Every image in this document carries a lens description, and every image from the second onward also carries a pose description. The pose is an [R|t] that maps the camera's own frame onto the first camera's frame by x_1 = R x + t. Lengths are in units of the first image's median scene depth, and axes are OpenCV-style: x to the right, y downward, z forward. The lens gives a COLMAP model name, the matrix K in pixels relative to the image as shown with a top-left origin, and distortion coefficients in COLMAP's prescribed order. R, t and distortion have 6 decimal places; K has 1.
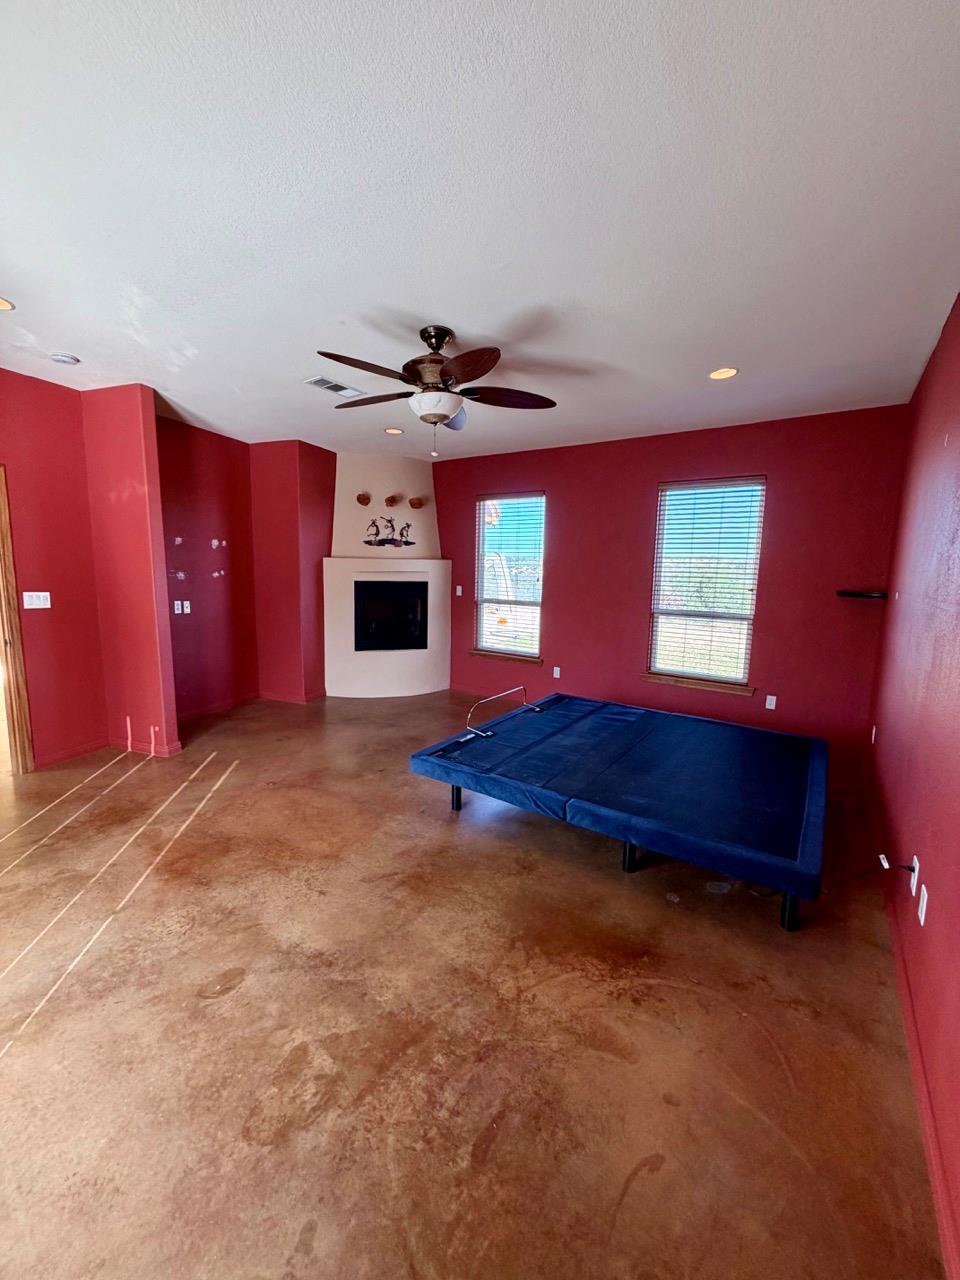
lens RADIAL K [[510.3, 0, 481.0], [0, 510.3, 638.3], [0, 0, 1]] dist [0.000388, 0.000320]
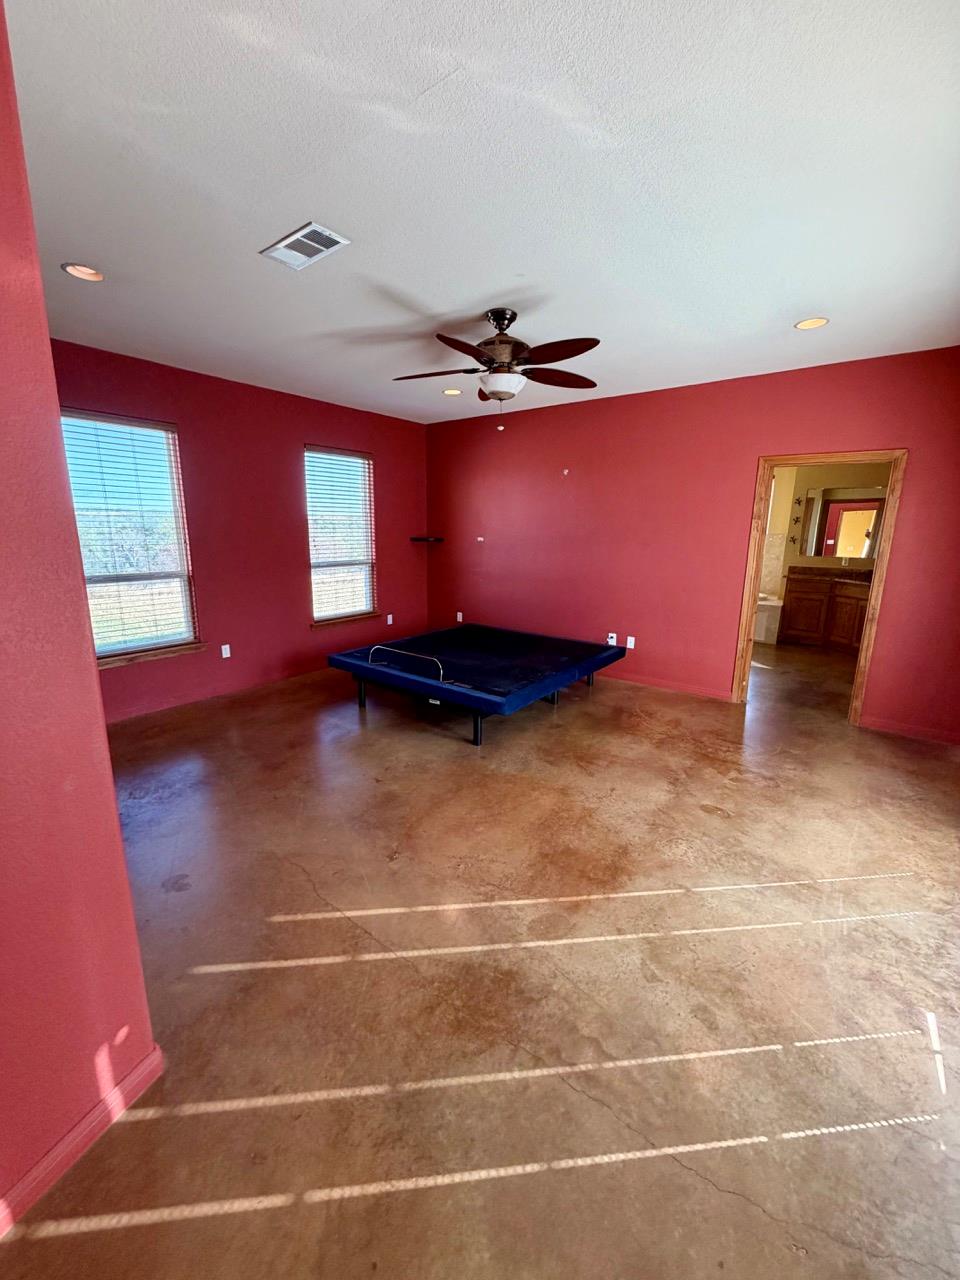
lens RADIAL K [[510.3, 0, 474.7], [0, 510.3, 638.1], [0, 0, 1]] dist [0.000388, 0.000320]
pose [[0.058772, -0.233847, 0.970495, -1.288633], [0.131406, 0.965529, 0.224693, -0.180461], [-0.989585, 0.114323, 0.087475, 1.022466]]
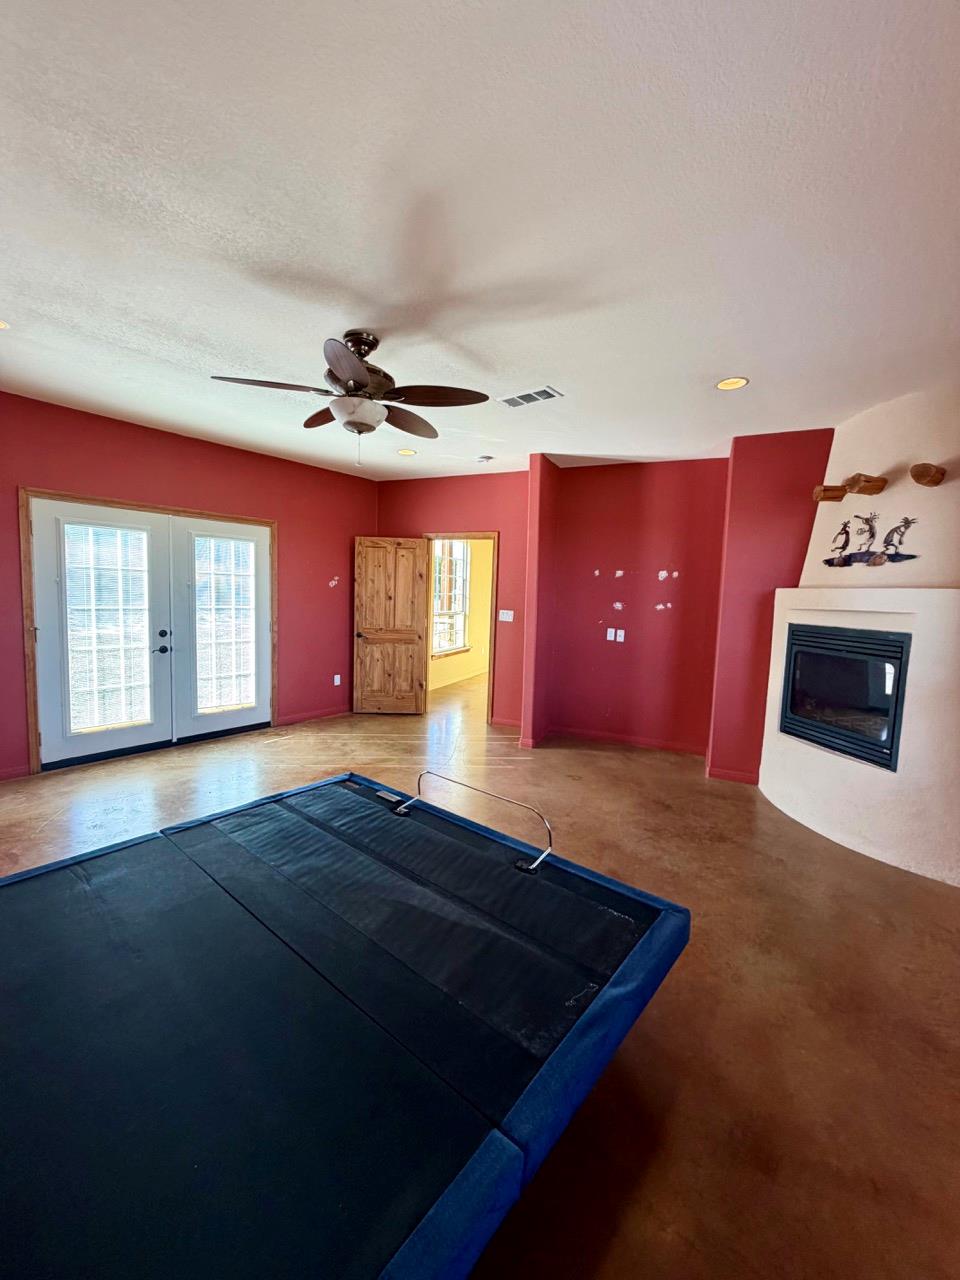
lens RADIAL K [[510.3, 0, 475.8], [0, 510.3, 631.1], [0, 0, 1]] dist [0.000388, 0.000320]
pose [[-0.087110, 0.058903, -0.994456, 0.873274], [-0.173313, 0.982131, 0.073354, -0.166186], [0.981007, 0.178742, -0.075345, 1.358677]]
